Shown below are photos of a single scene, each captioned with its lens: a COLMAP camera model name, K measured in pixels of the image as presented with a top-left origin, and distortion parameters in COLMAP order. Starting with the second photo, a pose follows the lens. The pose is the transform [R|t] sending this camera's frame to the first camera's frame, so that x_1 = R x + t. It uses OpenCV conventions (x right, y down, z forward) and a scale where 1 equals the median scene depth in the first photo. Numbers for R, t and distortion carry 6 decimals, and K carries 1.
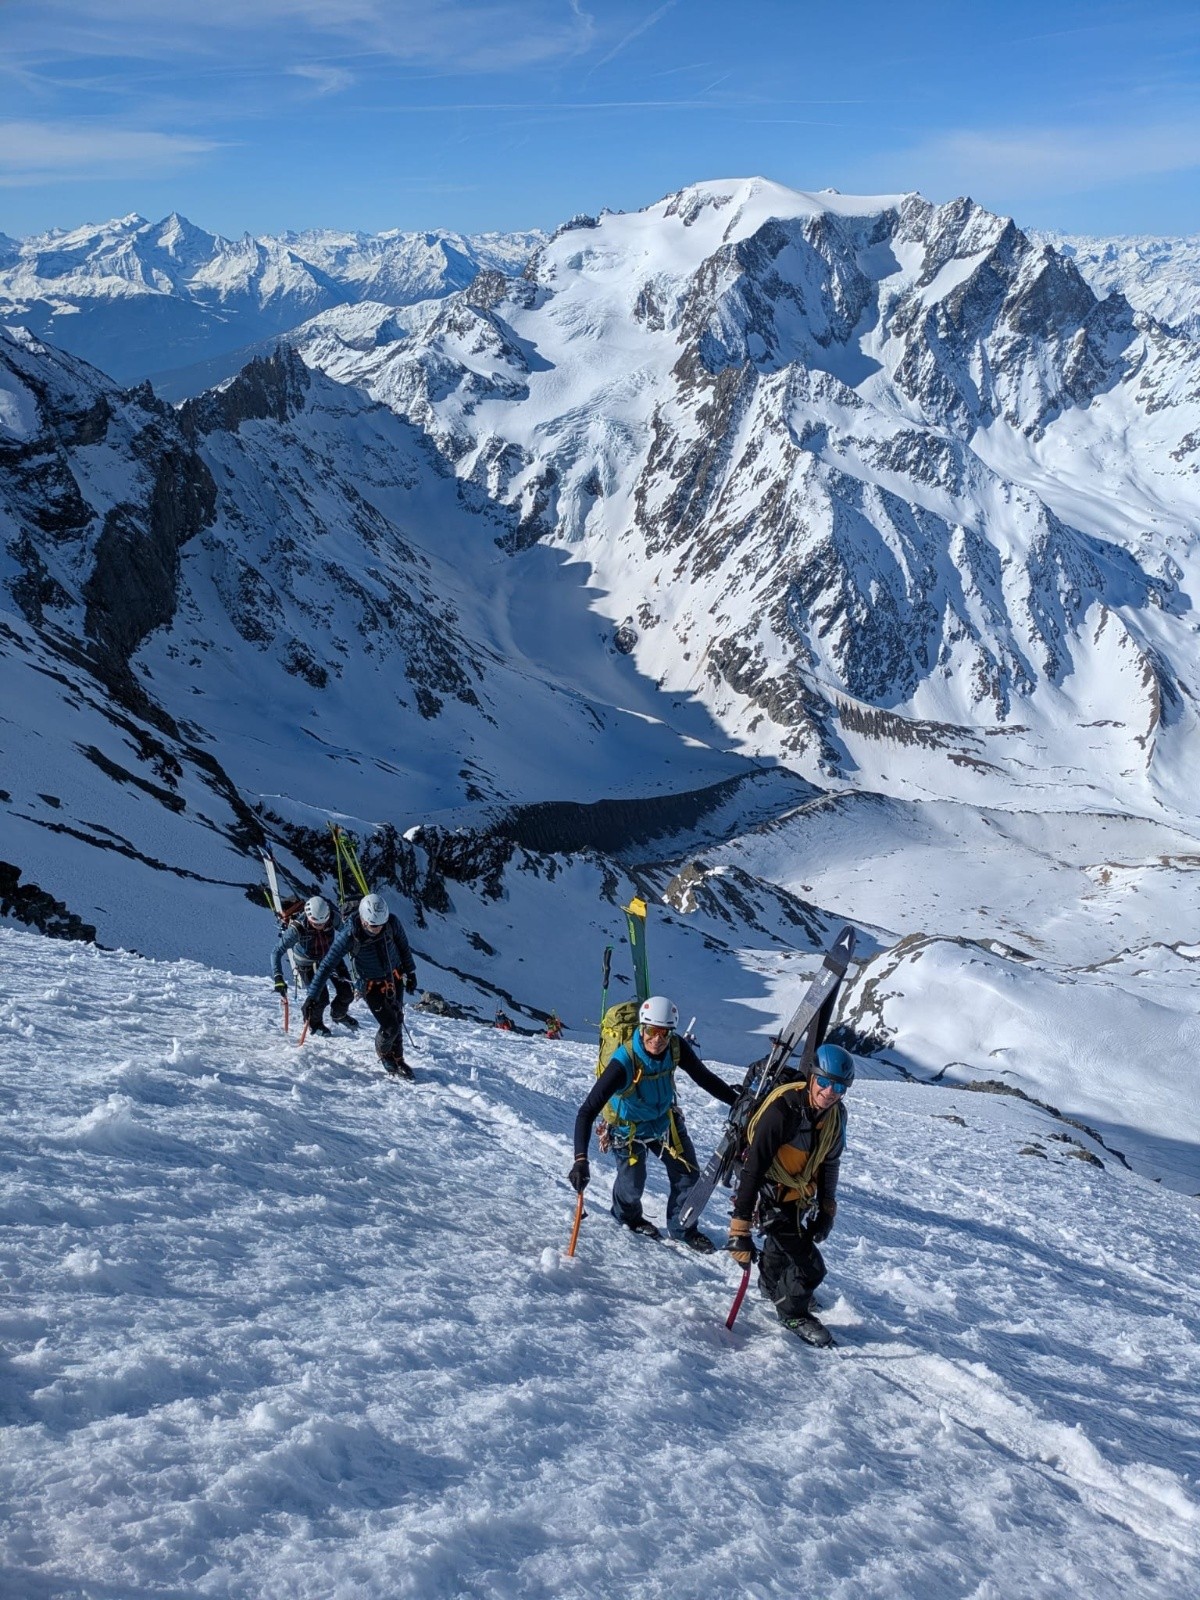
lens RADIAL K [[1200.0, 0, 610.7], [0, 1200.0, 821.0], [0, 0, 1]] dist [0.059354, -0.071377]
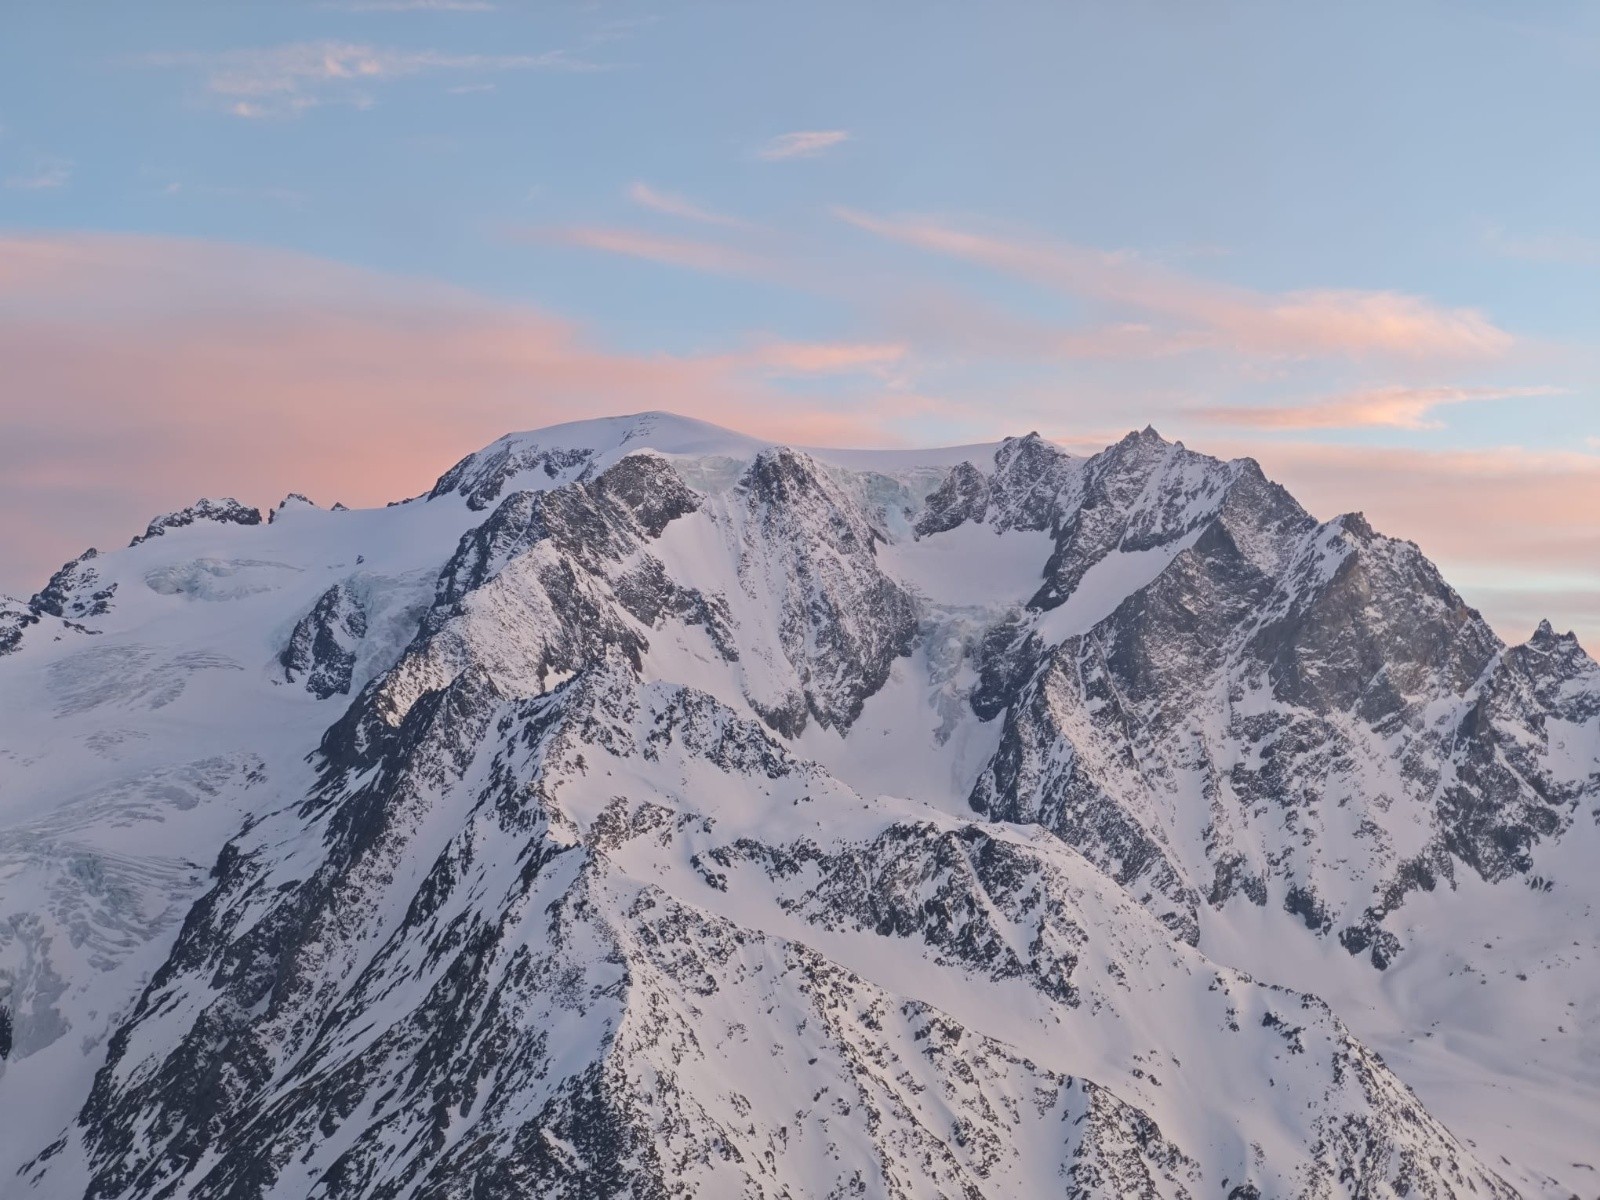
lens RADIAL K [[2769.5, 0, 845.0], [0, 2769.5, 602.0], [0, 0, 1]] dist [0.317787, -0.928148]
pose [[0.998328, 0.011212, 0.056702, 0.170932], [0.020447, 0.849069, -0.527887, 0.025141], [-0.054062, 0.528164, 0.847420, 0.303800]]
